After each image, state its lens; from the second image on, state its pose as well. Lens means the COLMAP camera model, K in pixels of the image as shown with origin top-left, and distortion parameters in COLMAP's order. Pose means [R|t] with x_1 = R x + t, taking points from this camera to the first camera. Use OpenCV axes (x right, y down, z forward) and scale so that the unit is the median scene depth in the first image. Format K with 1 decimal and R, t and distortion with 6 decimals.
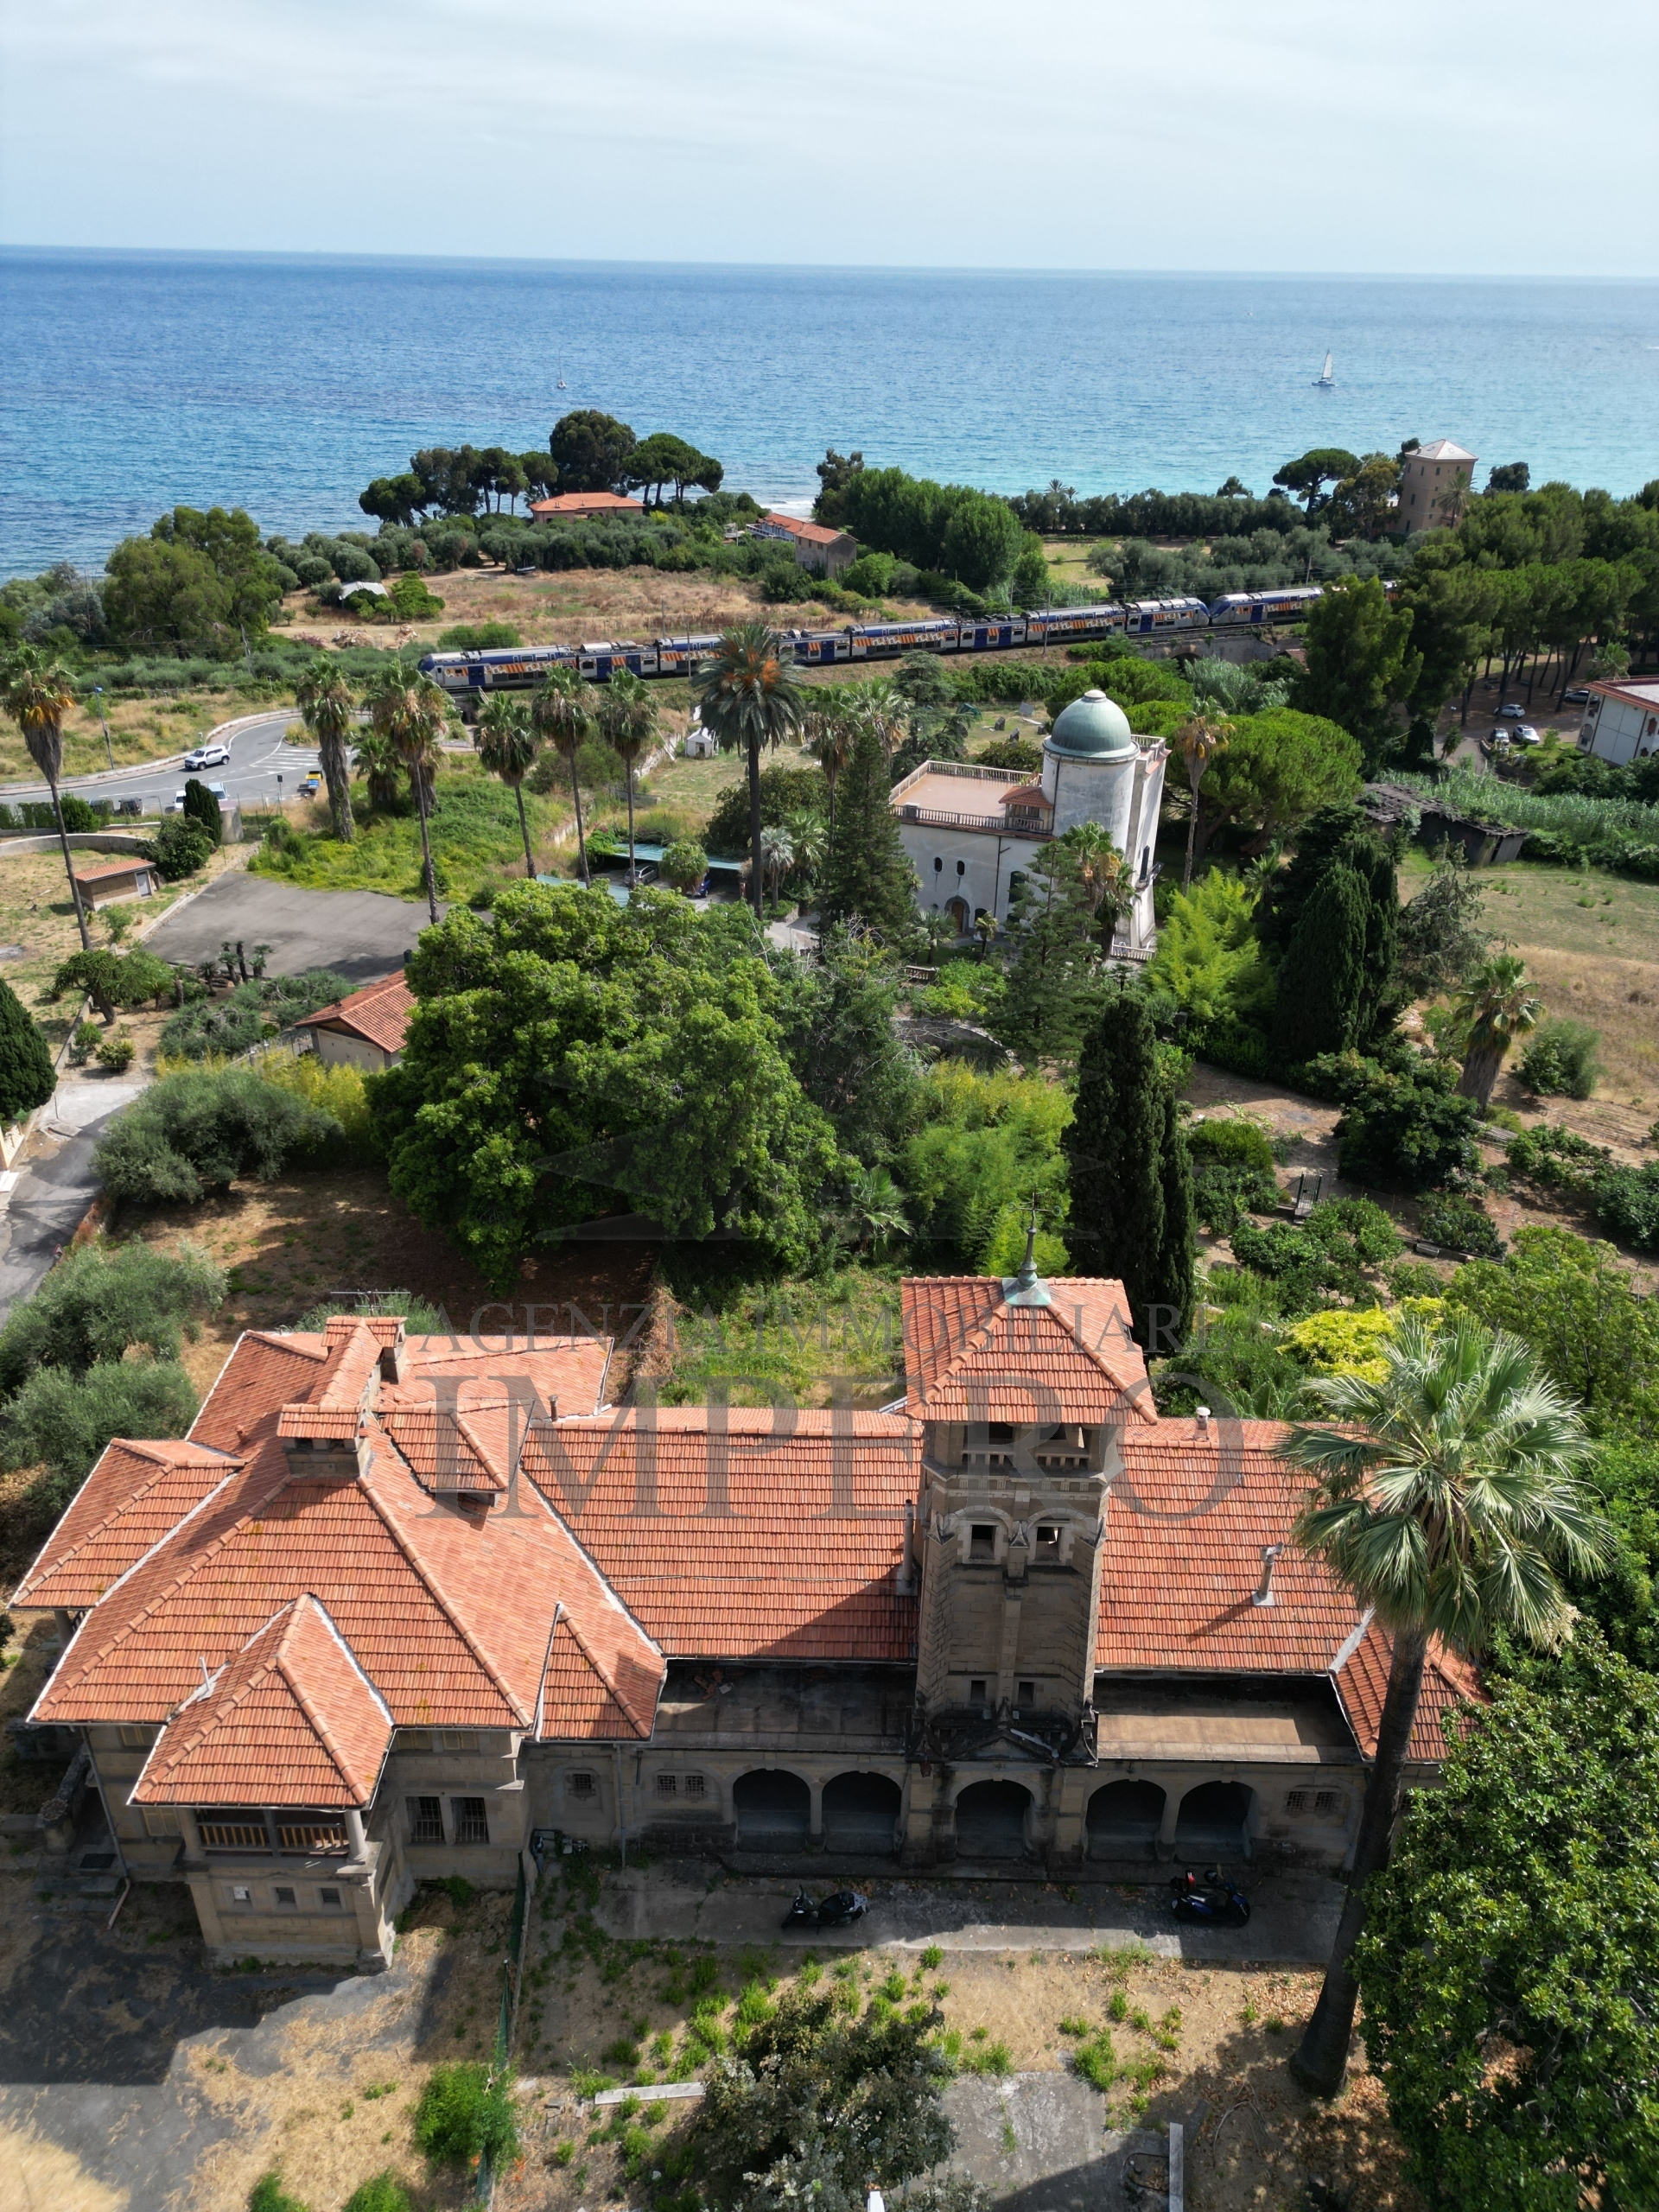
lens RADIAL K [[1545.2, 0, 831.3], [0, 1545.2, 1094.5], [0, 0, 1]] dist [0.047022, -0.030121]
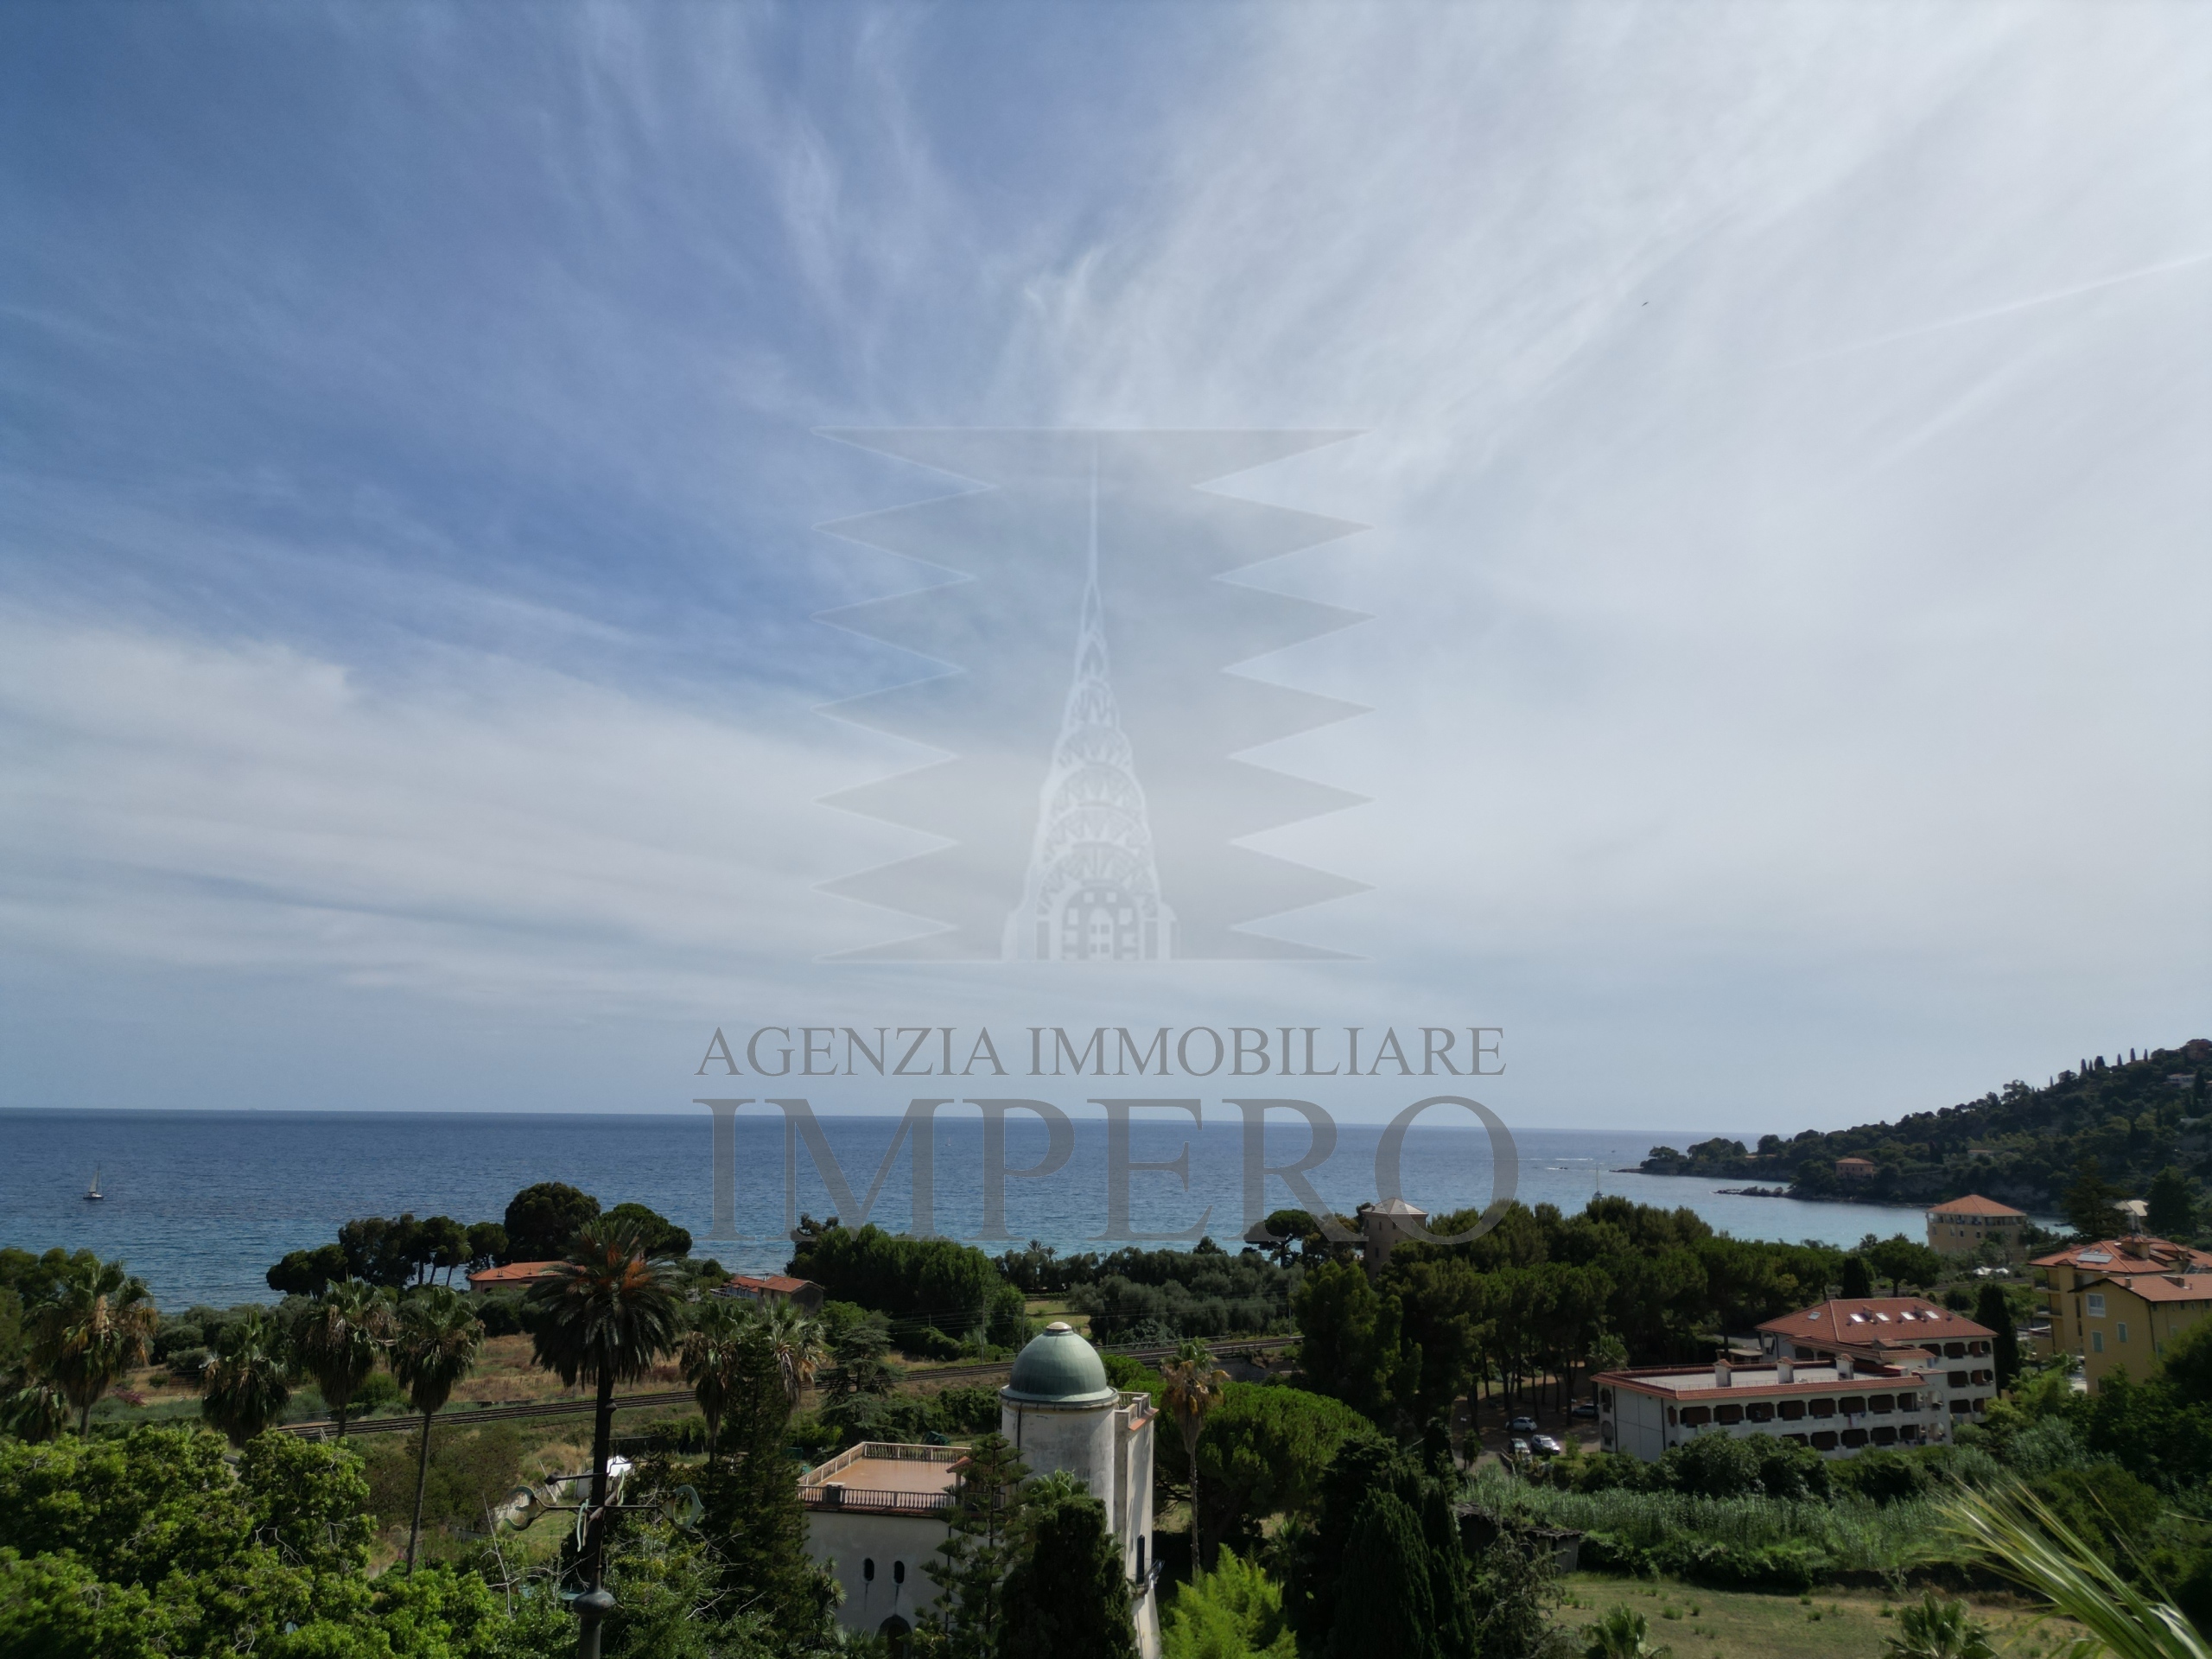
lens RADIAL K [[1545.2, 0, 1115.6], [0, 1545.2, 831.3], [0, 0, 1]] dist [0.047022, -0.030121]
pose [[0.984454, 0.029968, 0.173070, 0.028215], [0.083992, 0.785060, -0.613698, 0.026985], [-0.154261, 0.618694, 0.770338, 0.112619]]
